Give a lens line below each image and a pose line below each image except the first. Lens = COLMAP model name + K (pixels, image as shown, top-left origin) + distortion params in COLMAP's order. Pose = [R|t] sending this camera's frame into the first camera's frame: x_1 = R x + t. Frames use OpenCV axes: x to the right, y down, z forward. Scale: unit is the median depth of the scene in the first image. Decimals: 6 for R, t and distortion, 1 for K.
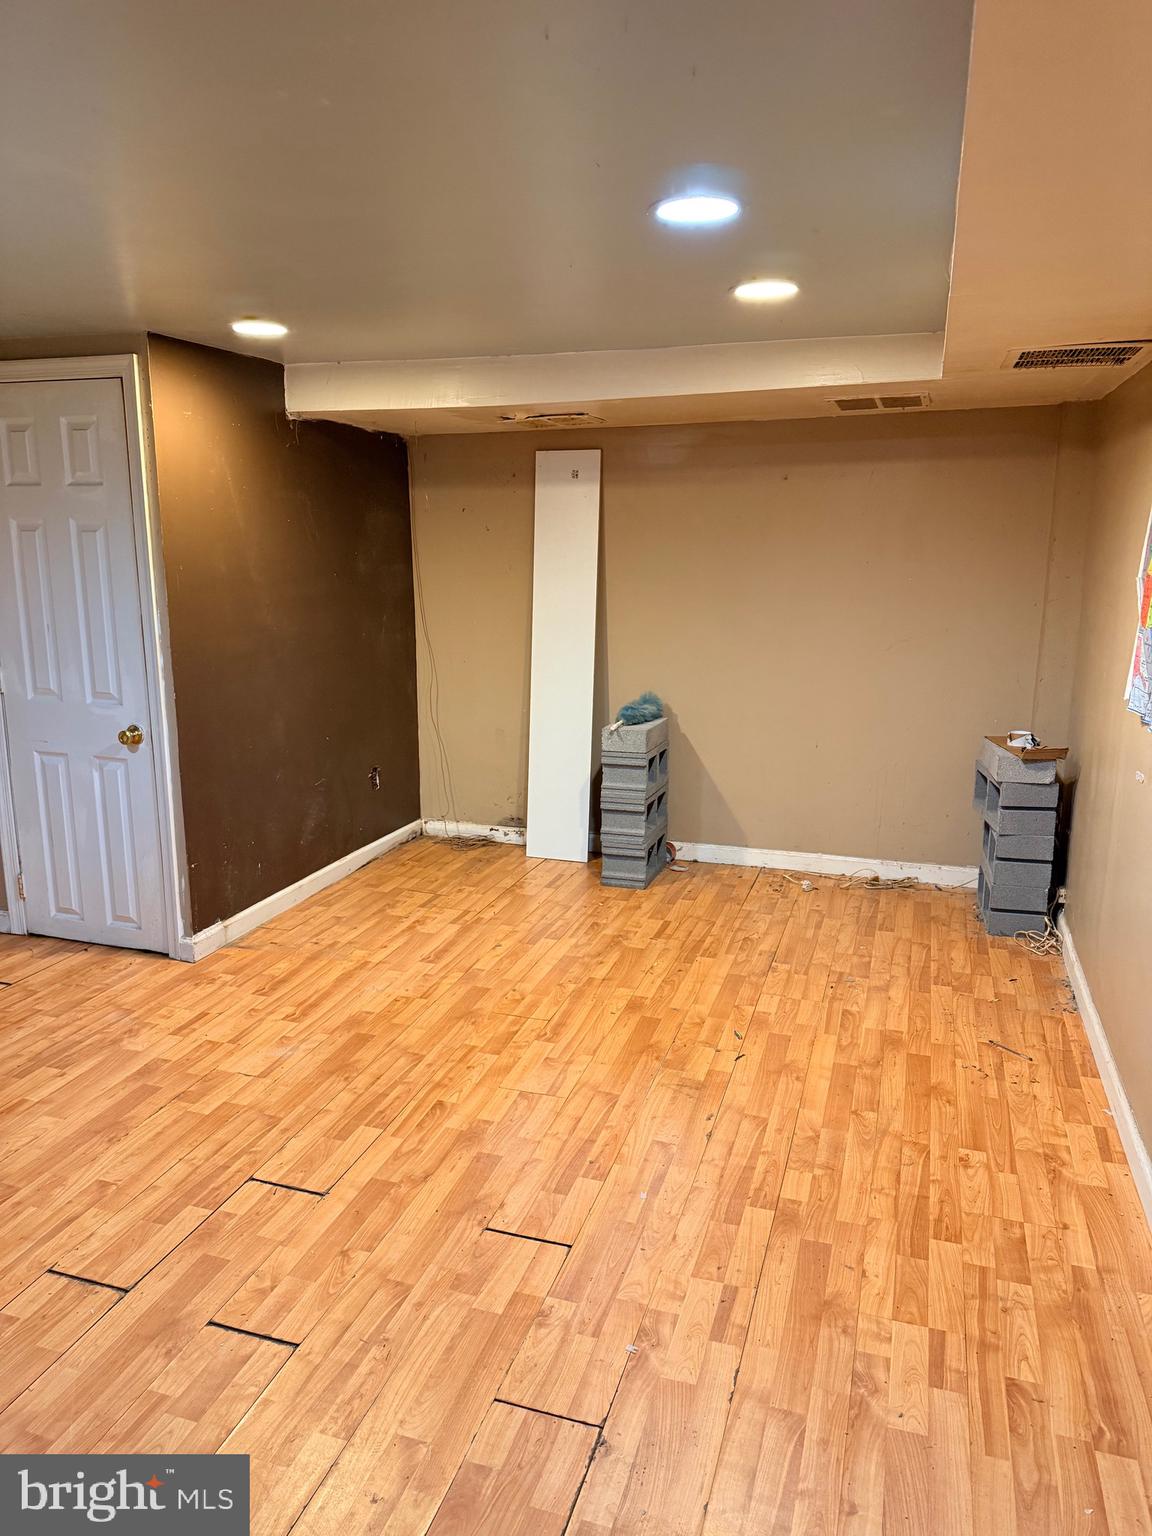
lens RADIAL K [[1082.3, 0, 572.2], [0, 1082.3, 724.8], [0, 0, 1]] dist [0.077273, -0.063870]
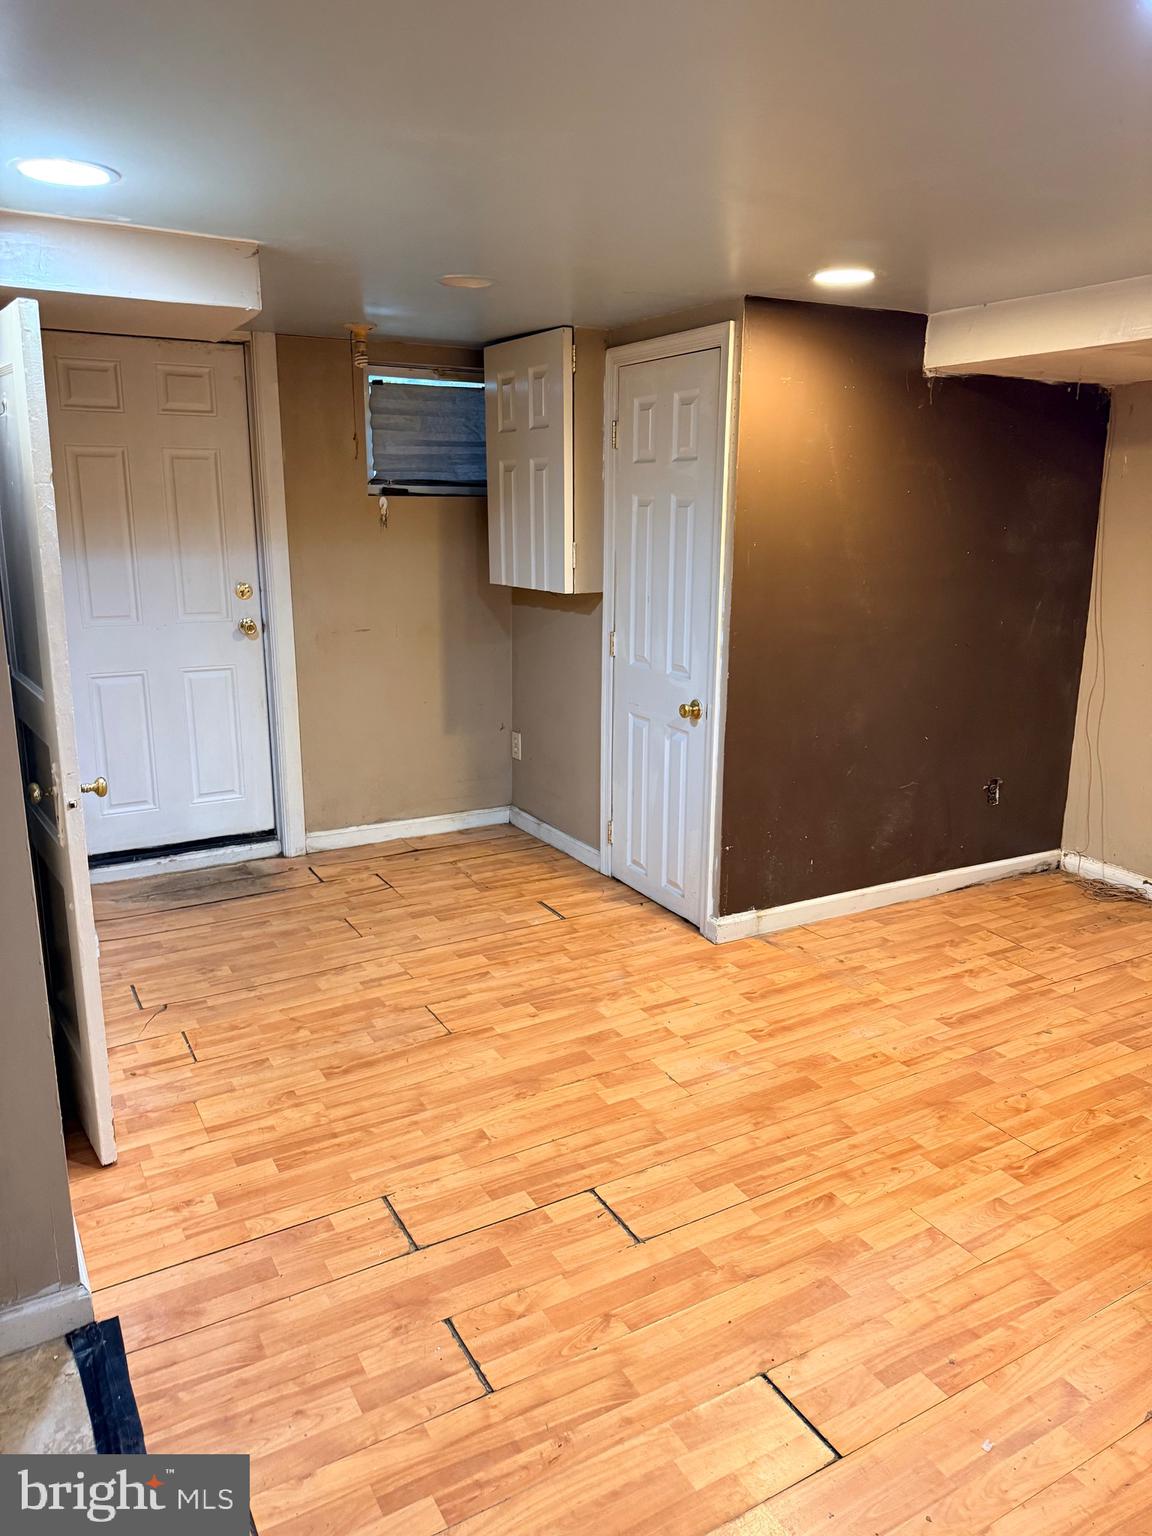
lens RADIAL K [[1082.3, 0, 582.9], [0, 1082.3, 740.7], [0, 0, 1]] dist [0.077273, -0.063870]
pose [[0.752740, 0.154245, -0.639993, 0.187373], [-0.125524, 0.987957, 0.090471, -0.044643], [0.646240, 0.012234, 0.763036, 0.191914]]
